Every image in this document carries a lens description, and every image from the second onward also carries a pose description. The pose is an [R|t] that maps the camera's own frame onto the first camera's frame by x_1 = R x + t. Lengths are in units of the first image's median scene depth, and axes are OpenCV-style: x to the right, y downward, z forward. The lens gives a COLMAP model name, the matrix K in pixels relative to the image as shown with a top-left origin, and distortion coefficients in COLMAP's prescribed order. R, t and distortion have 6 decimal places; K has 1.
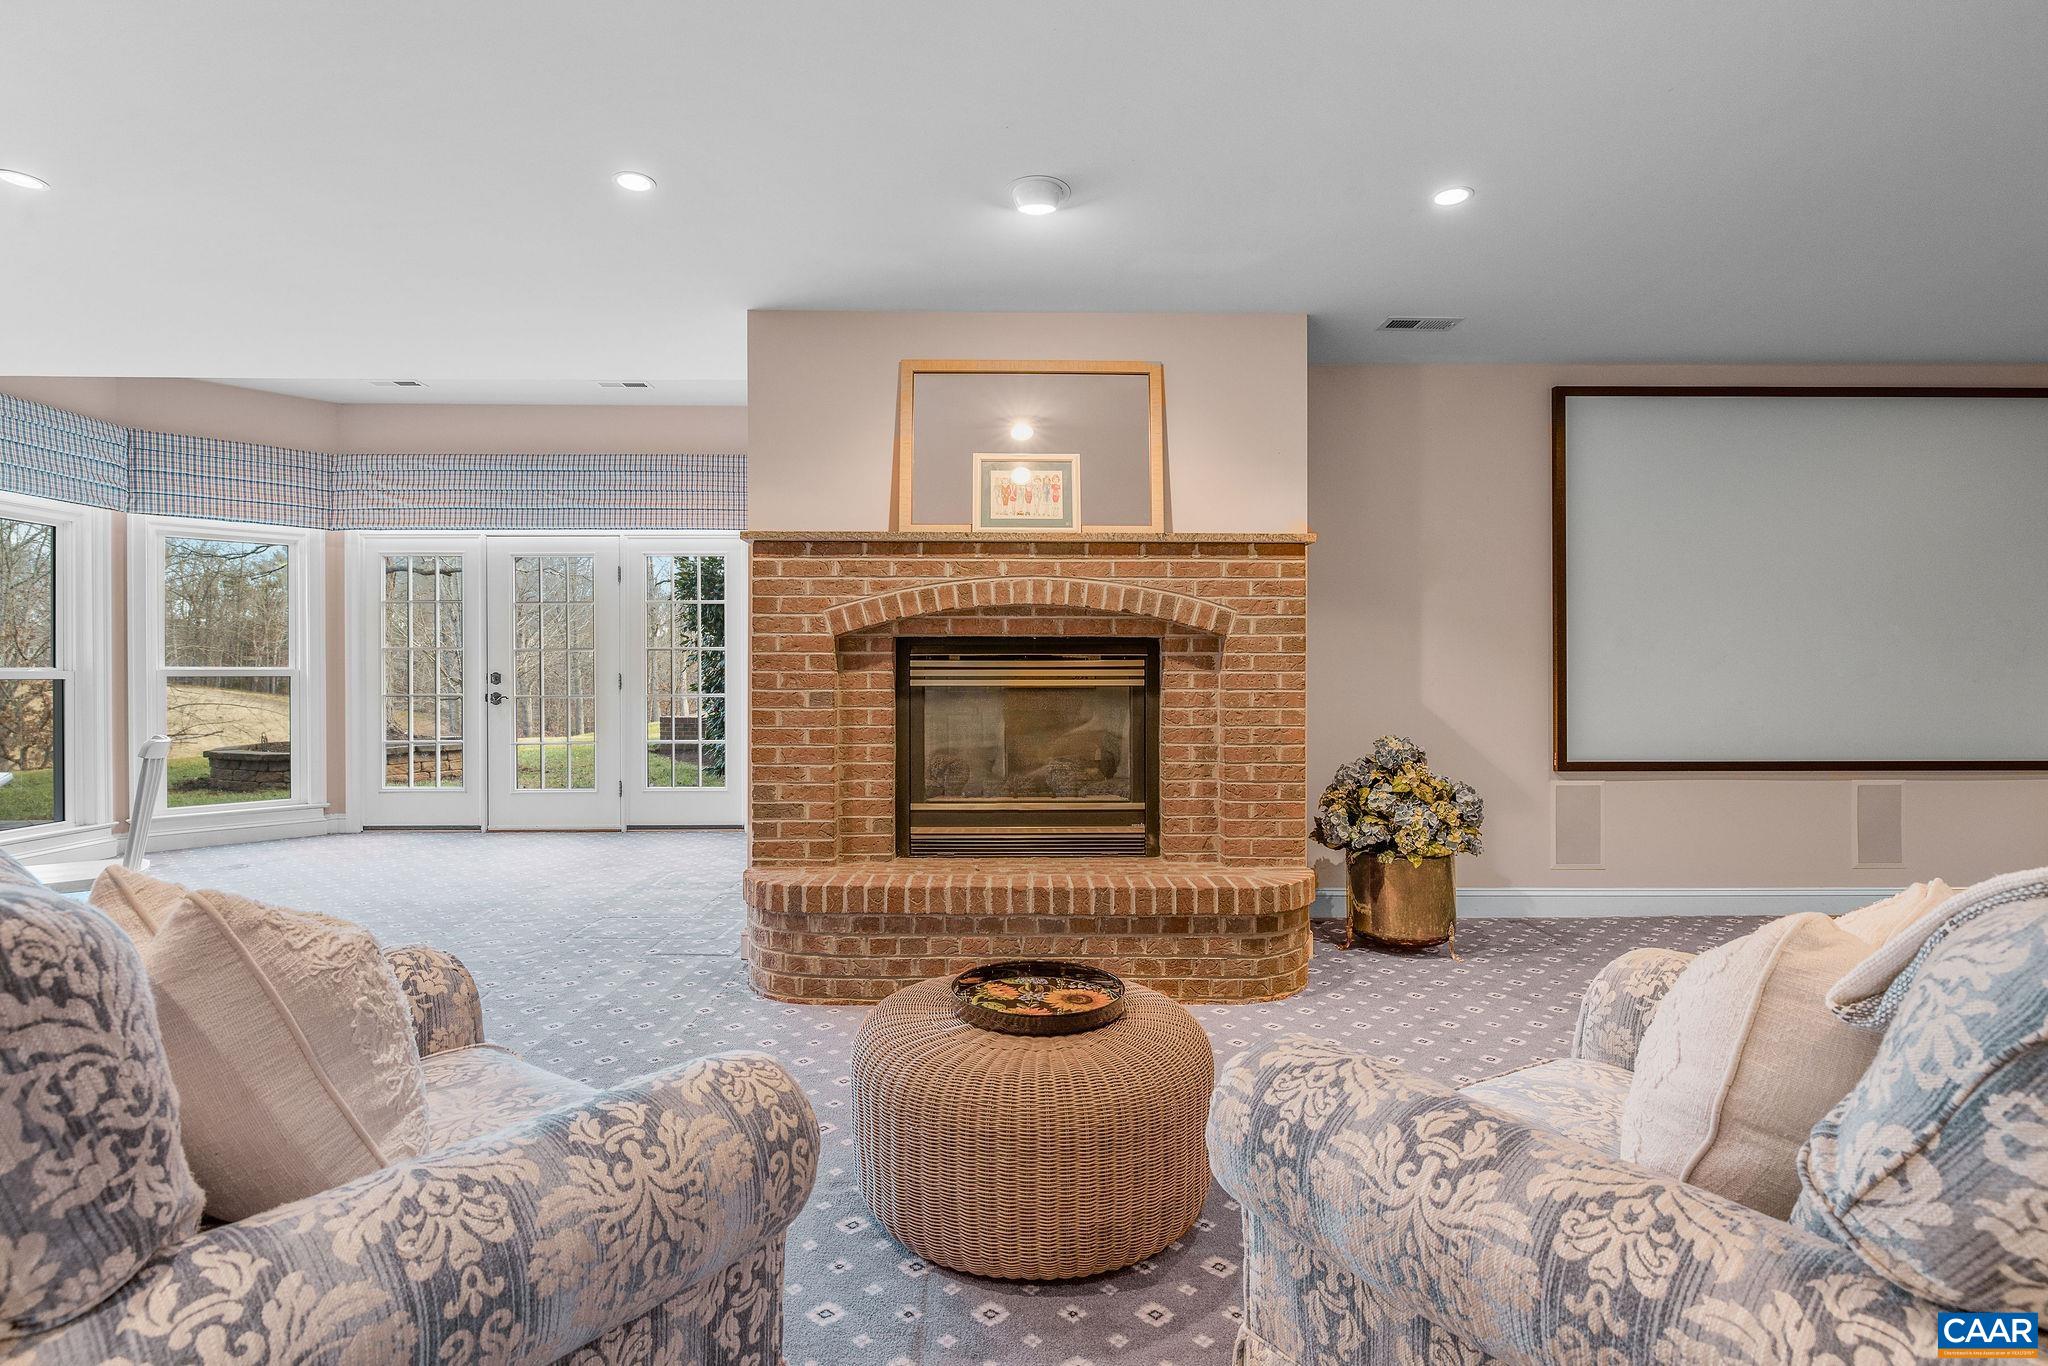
lens RADIAL K [[931.2, 0, 1024.0], [0, 931.2, 683.0], [0, 0, 1]] dist [0.001135, 0.000104]
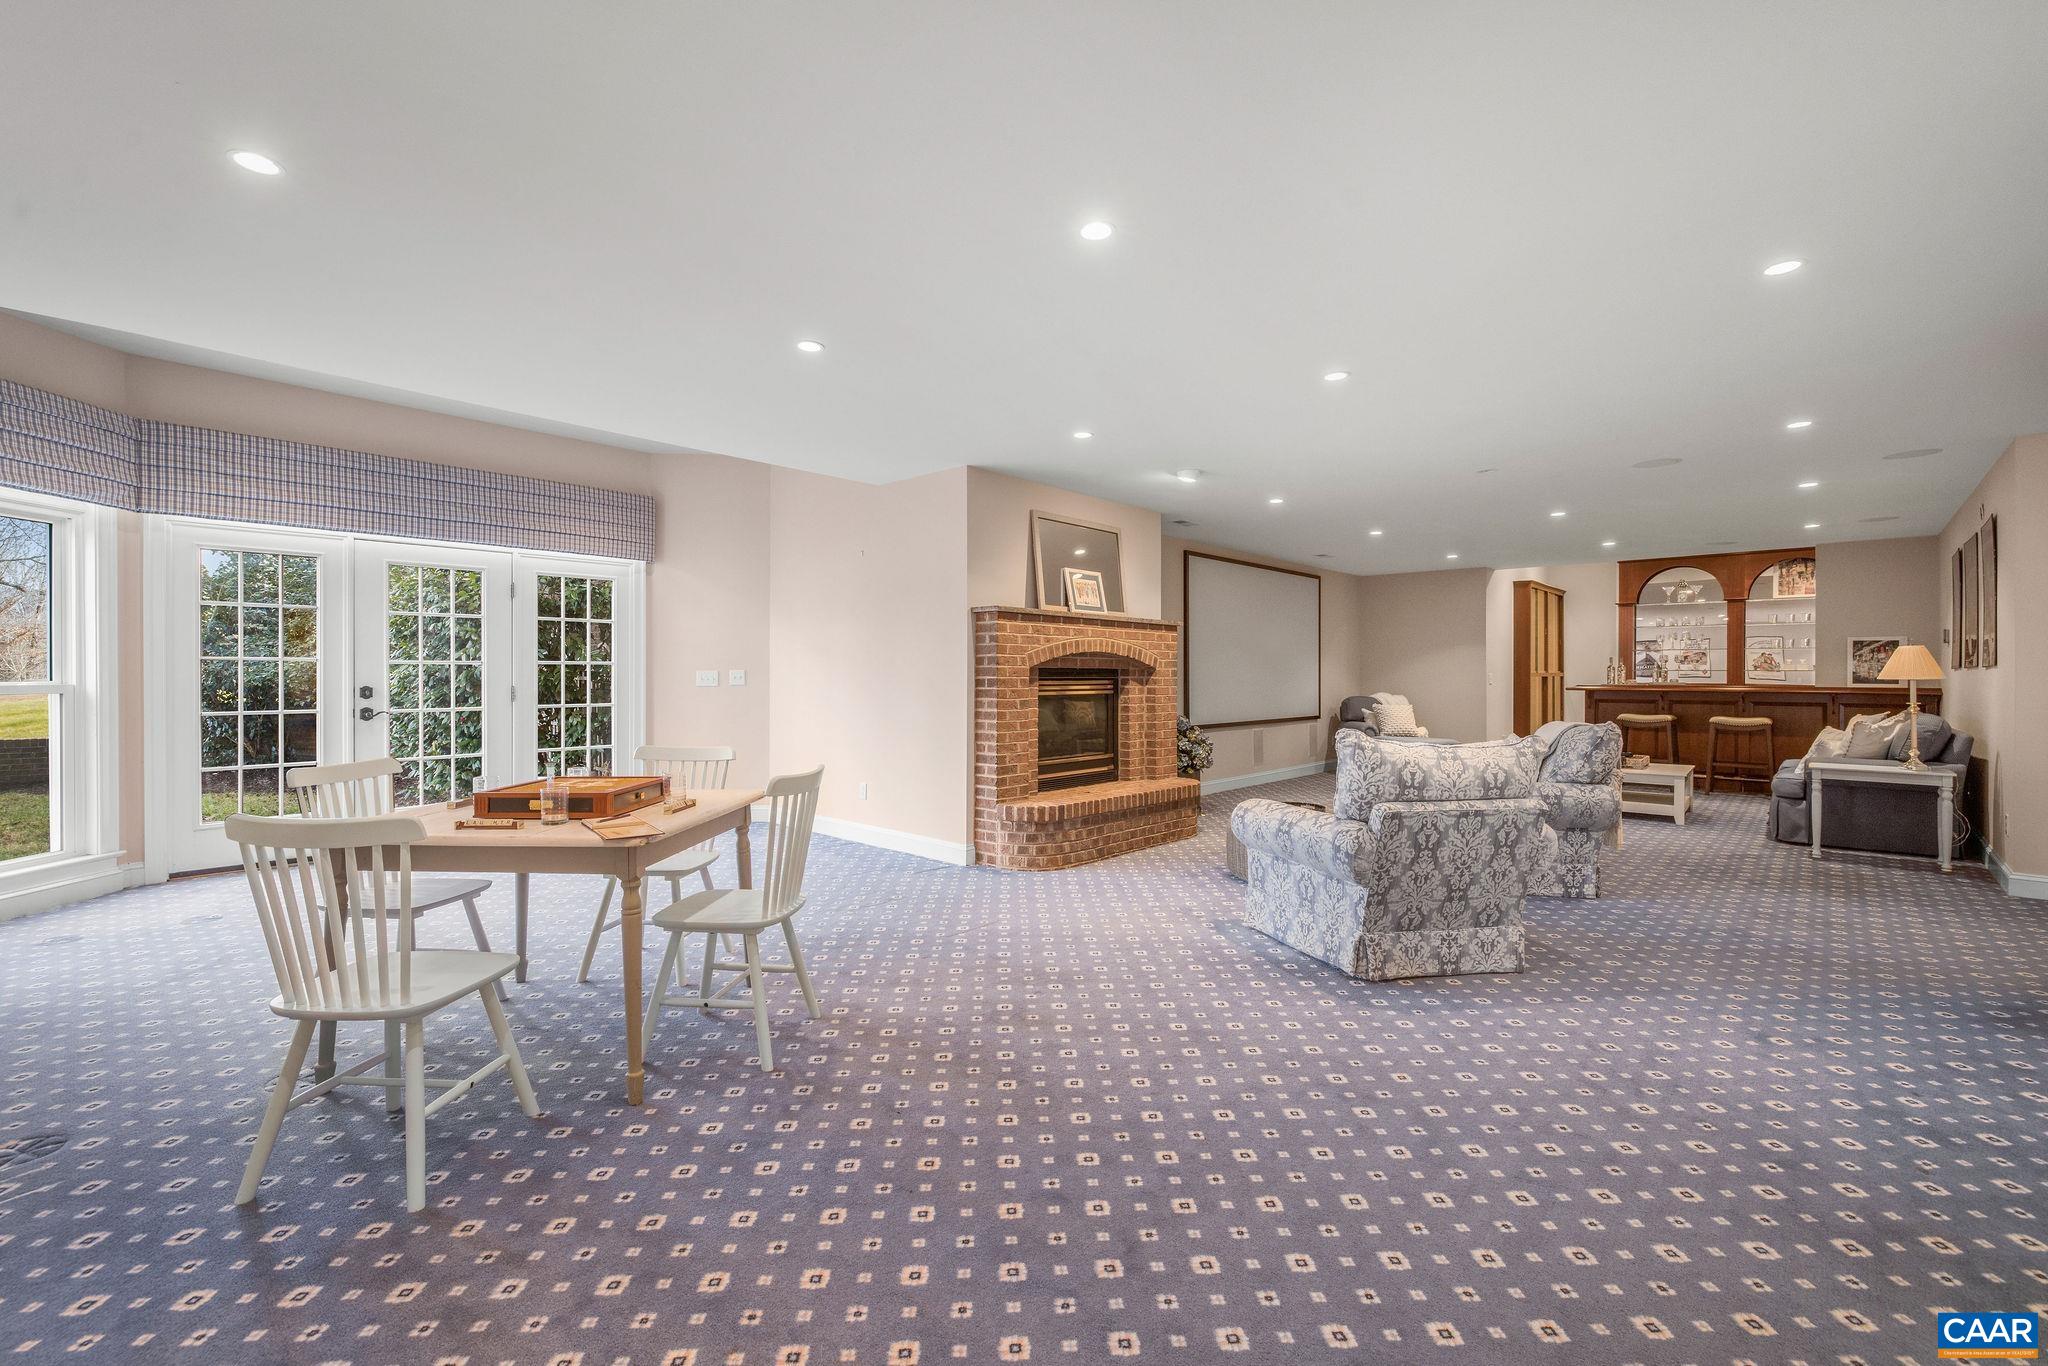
lens RADIAL K [[900.5, 0, 1024.0], [0, 900.5, 683.0], [0, 0, 1]] dist [-0.002654, -0.000133]
pose [[0.702532, -0.001619, 0.711651, -1.344793], [0.005630, 0.999979, -0.003283, -0.014501], [-0.711630, 0.006313, 0.702526, -0.182656]]
